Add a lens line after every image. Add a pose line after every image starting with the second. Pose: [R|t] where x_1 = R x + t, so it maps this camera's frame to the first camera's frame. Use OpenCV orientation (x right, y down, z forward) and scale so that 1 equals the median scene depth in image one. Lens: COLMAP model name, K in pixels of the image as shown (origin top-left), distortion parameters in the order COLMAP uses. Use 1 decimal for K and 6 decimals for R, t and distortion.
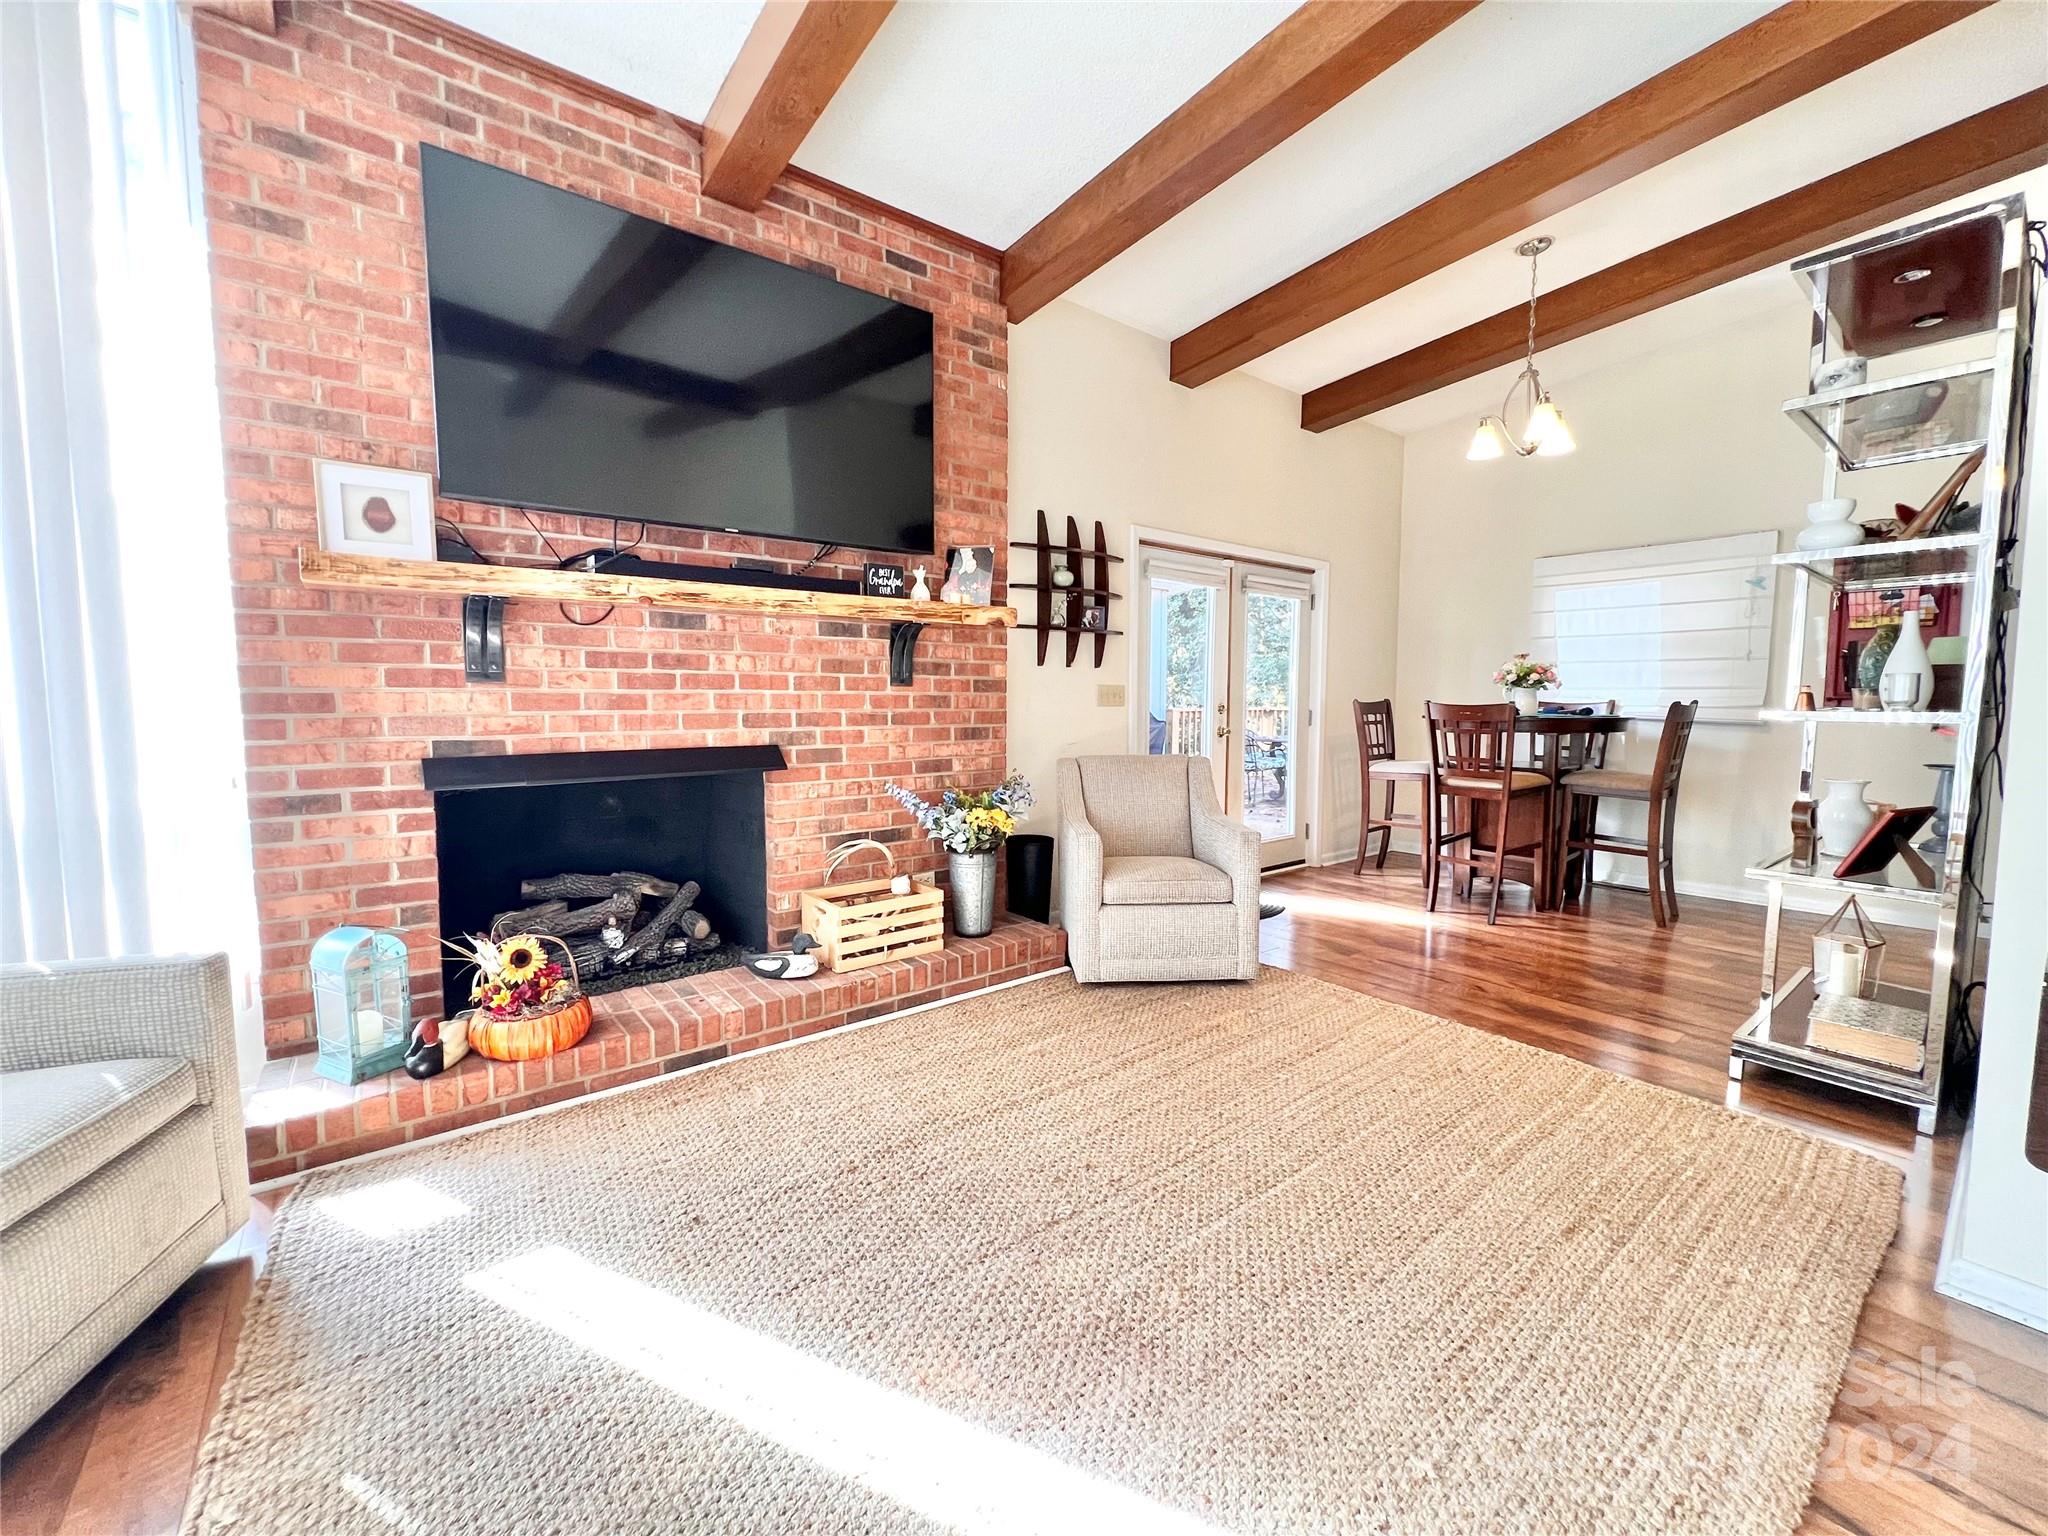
lens RADIAL K [[824.1, 0, 1018.3], [0, 824.1, 757.6], [0, 0, 1]] dist [-0.005047, 0.001411]
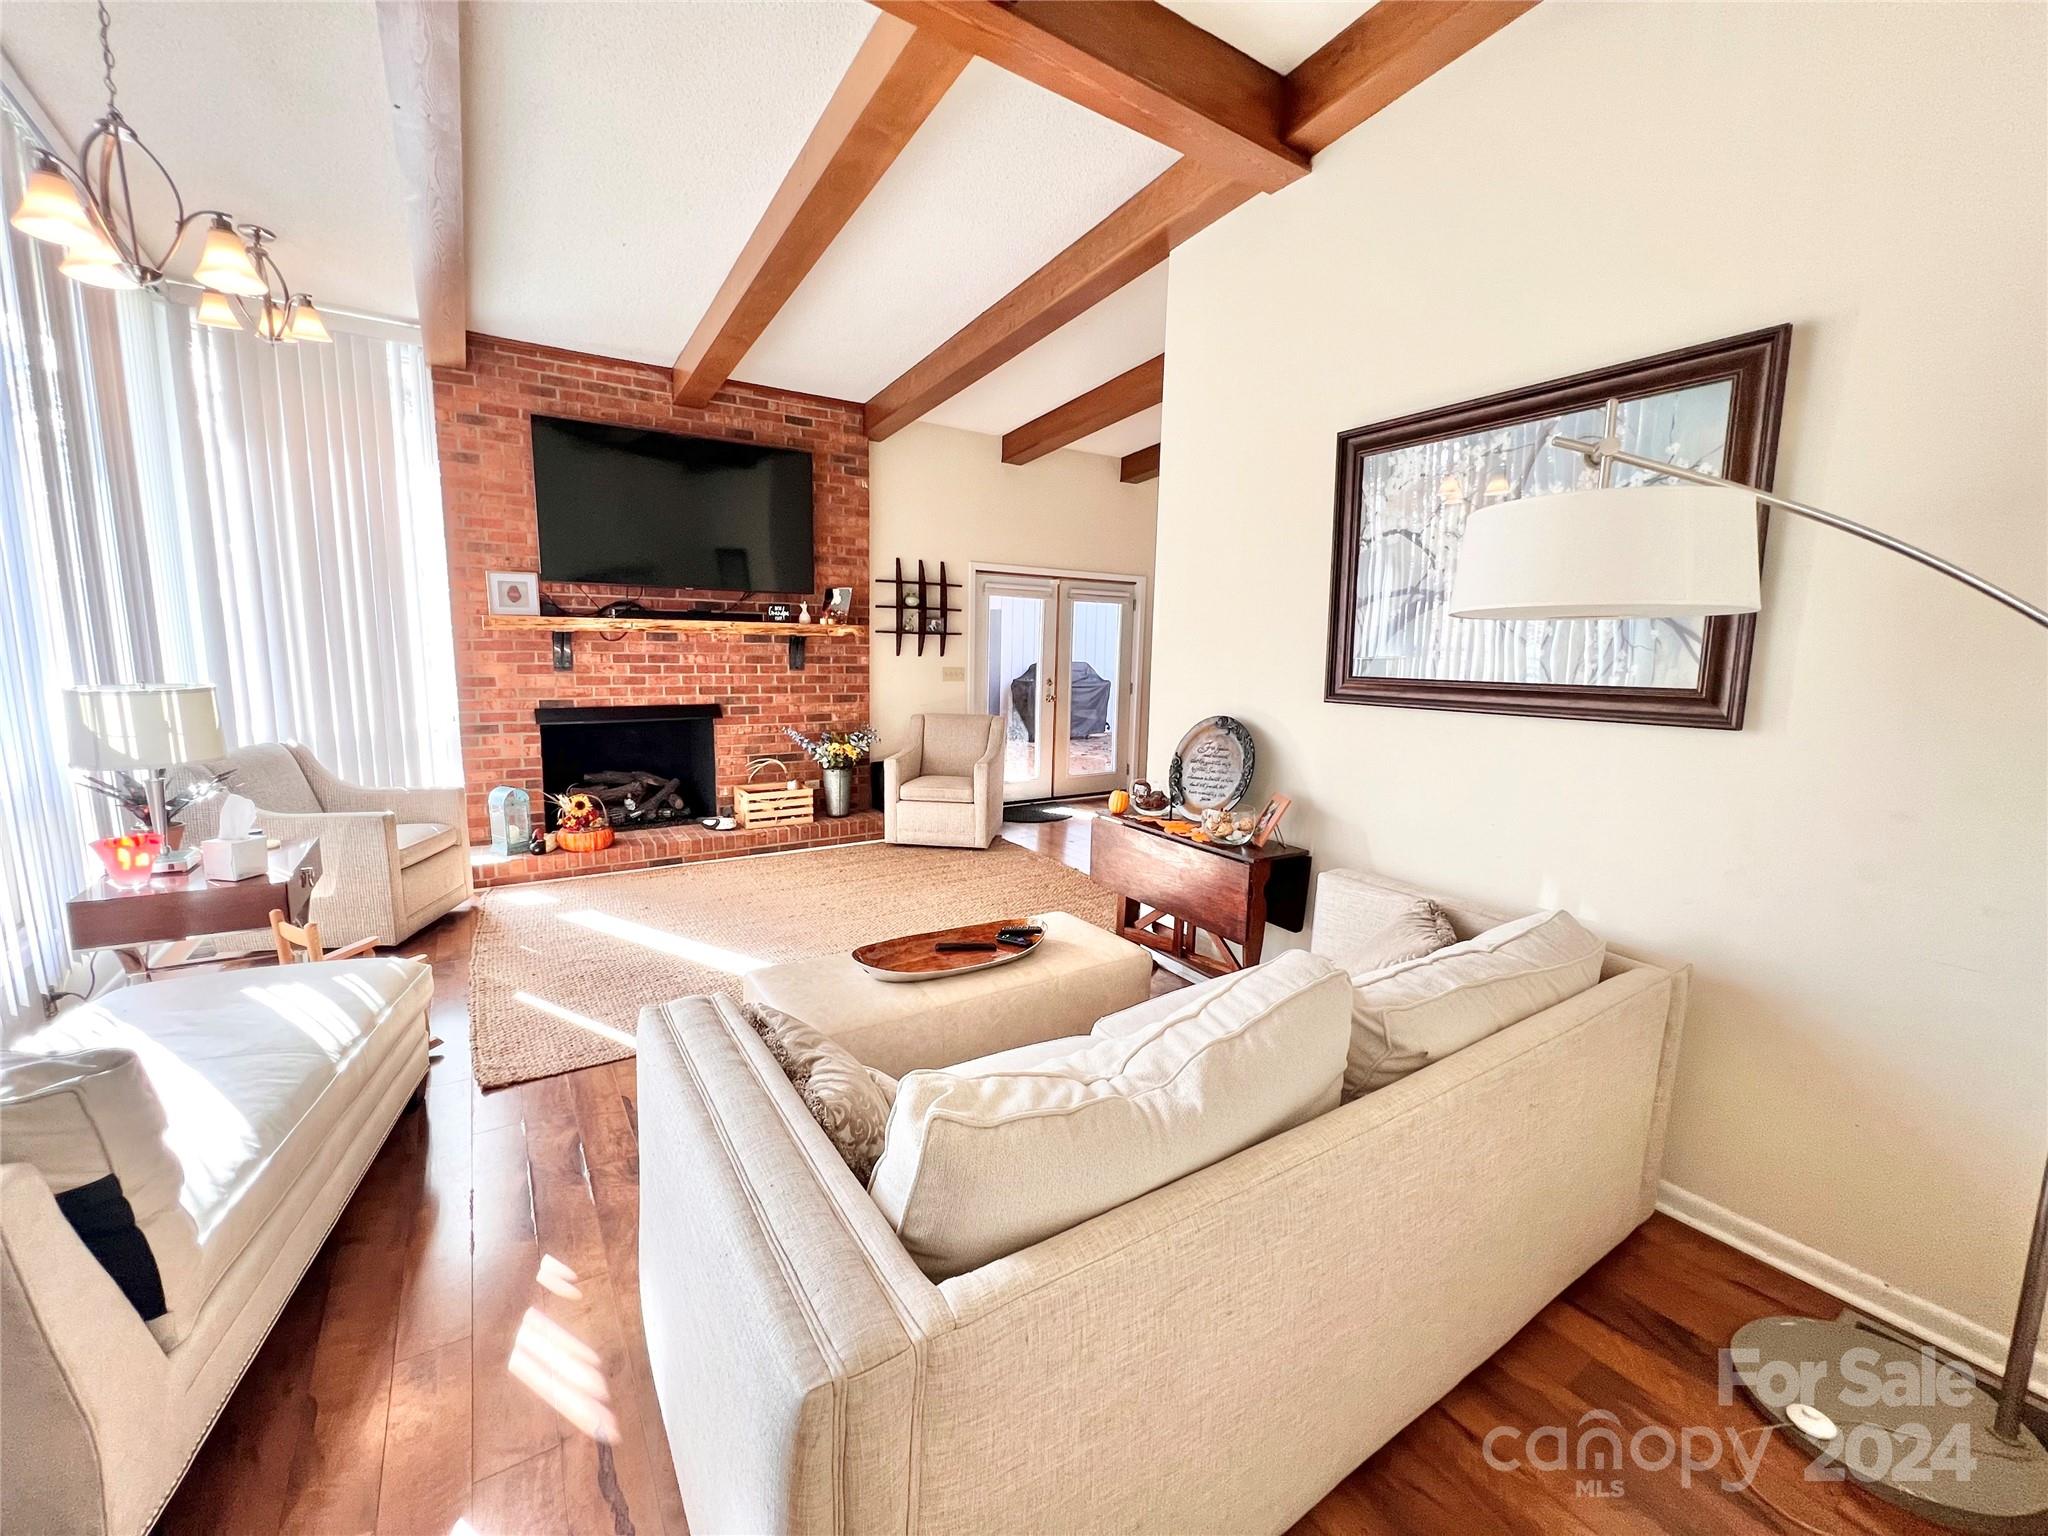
lens RADIAL K [[821.5, 0, 1014.4], [0, 821.5, 757.4], [0, 0, 1]] dist [-0.002597, 0.000541]
pose [[0.995734, 0.032876, -0.086220, 0.527757], [-0.027071, 0.997341, 0.067658, -0.039263], [0.088215, -0.065035, 0.993976, -0.763572]]
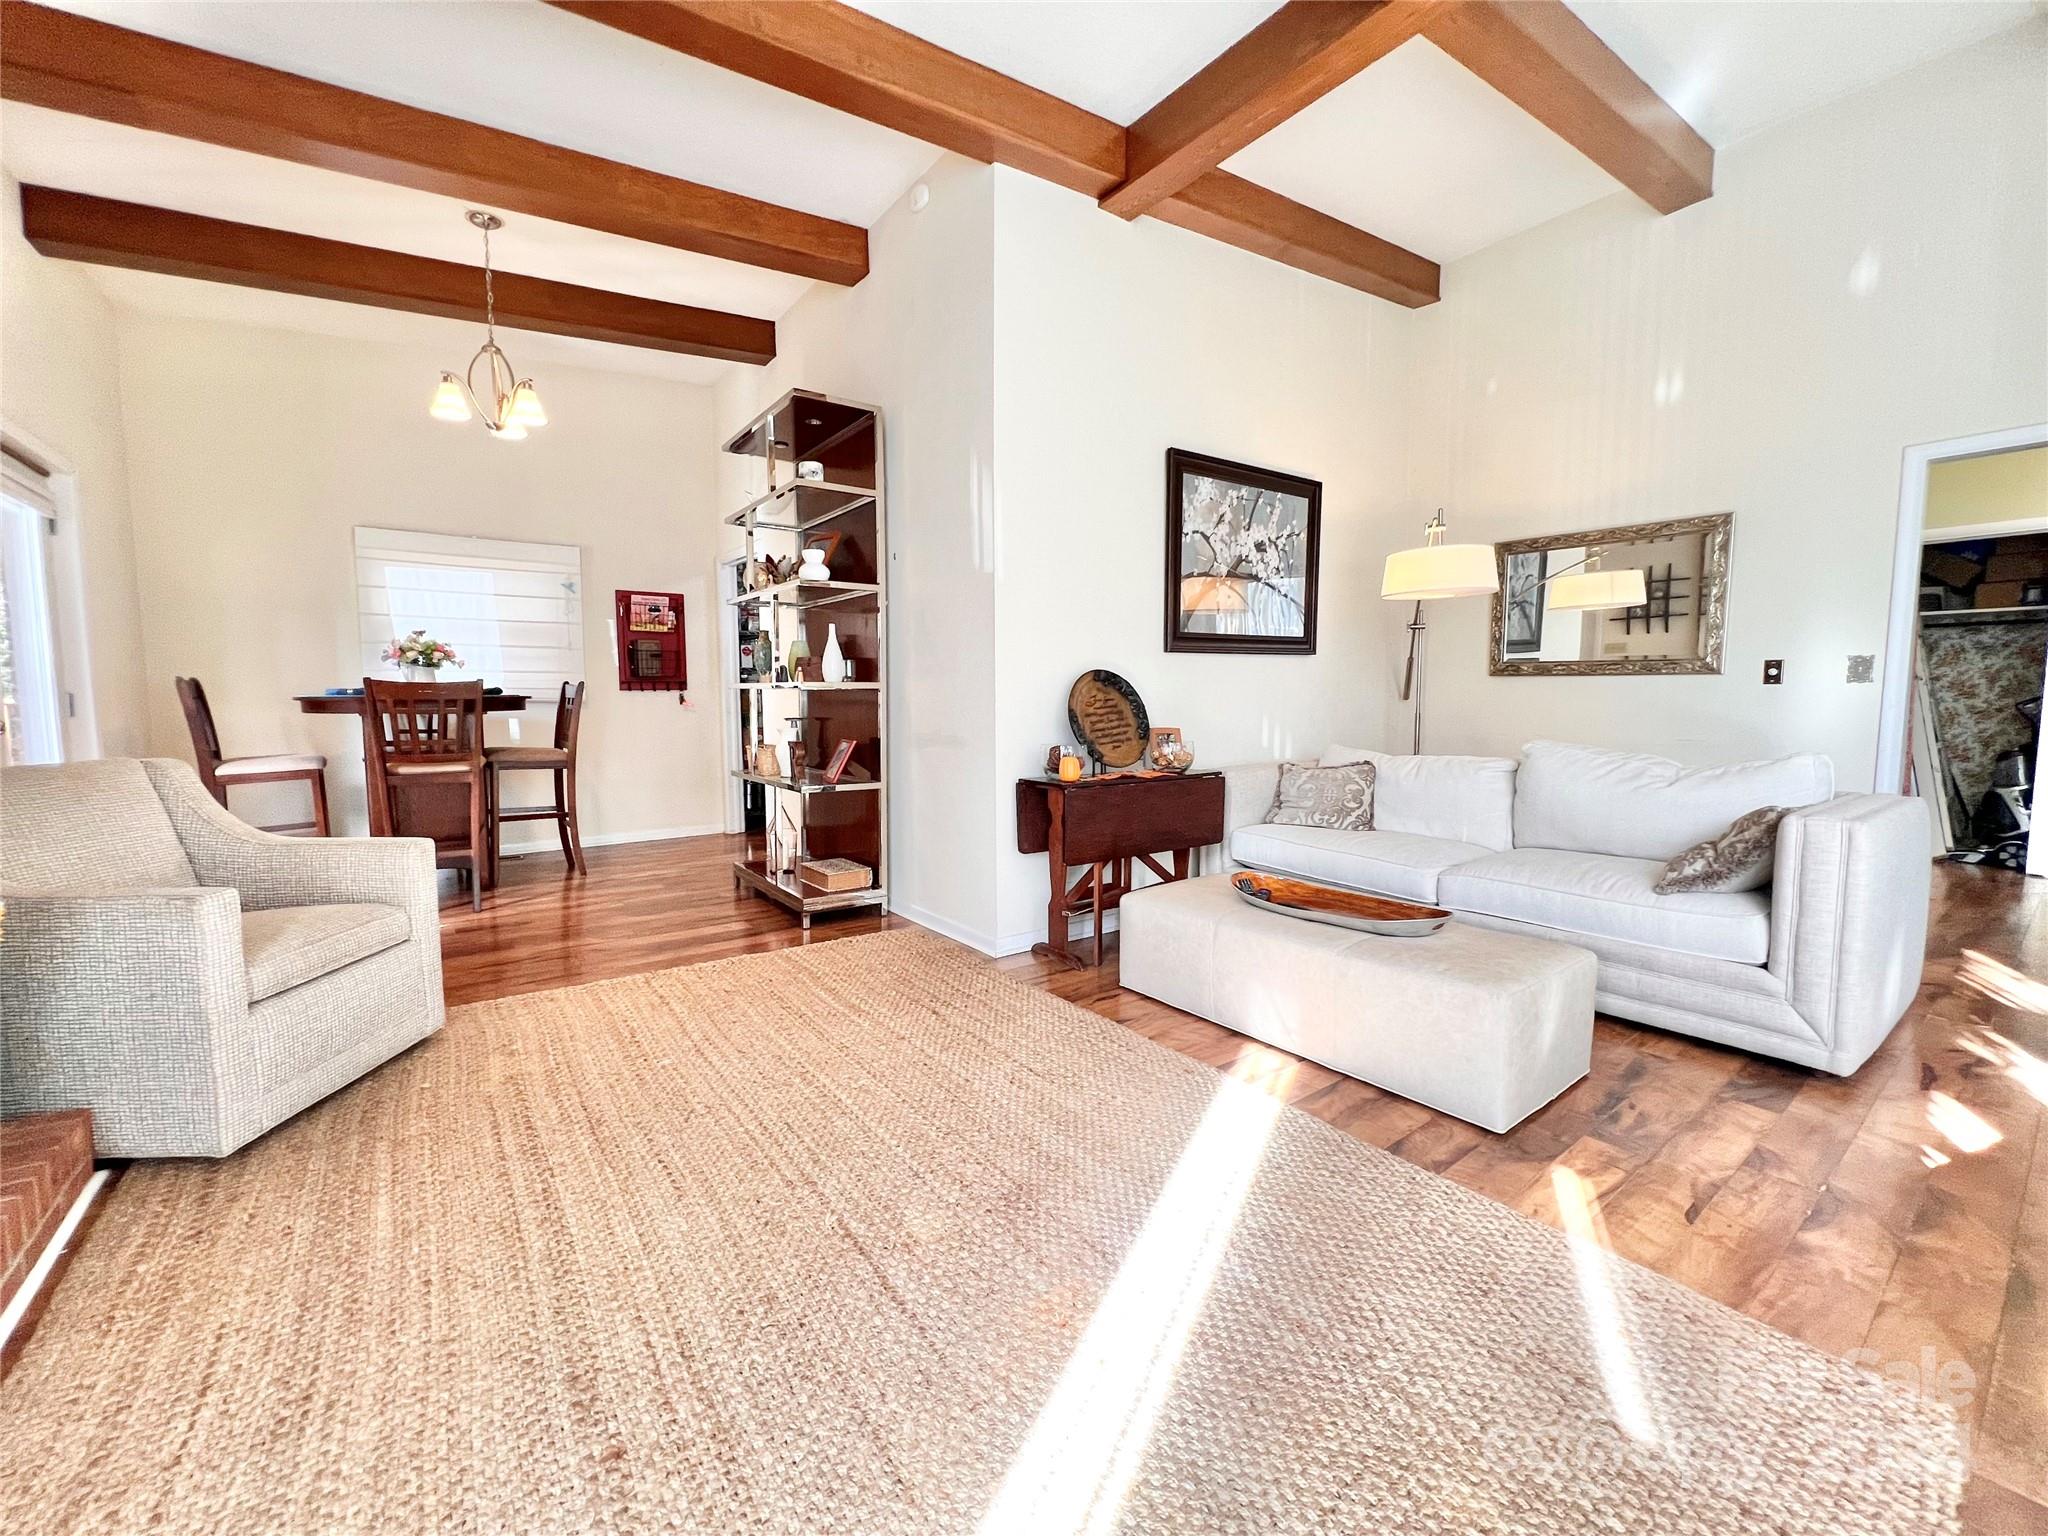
lens RADIAL K [[821.5, 0, 1007.7], [0, 821.5, 768.3], [0, 0, 1]] dist [-0.002597, 0.000541]
pose [[0.047076, -0.087740, 0.995030, -0.649523], [0.079453, 0.993308, 0.083829, 0.010663], [-0.995726, 0.075112, 0.053732, 0.629185]]
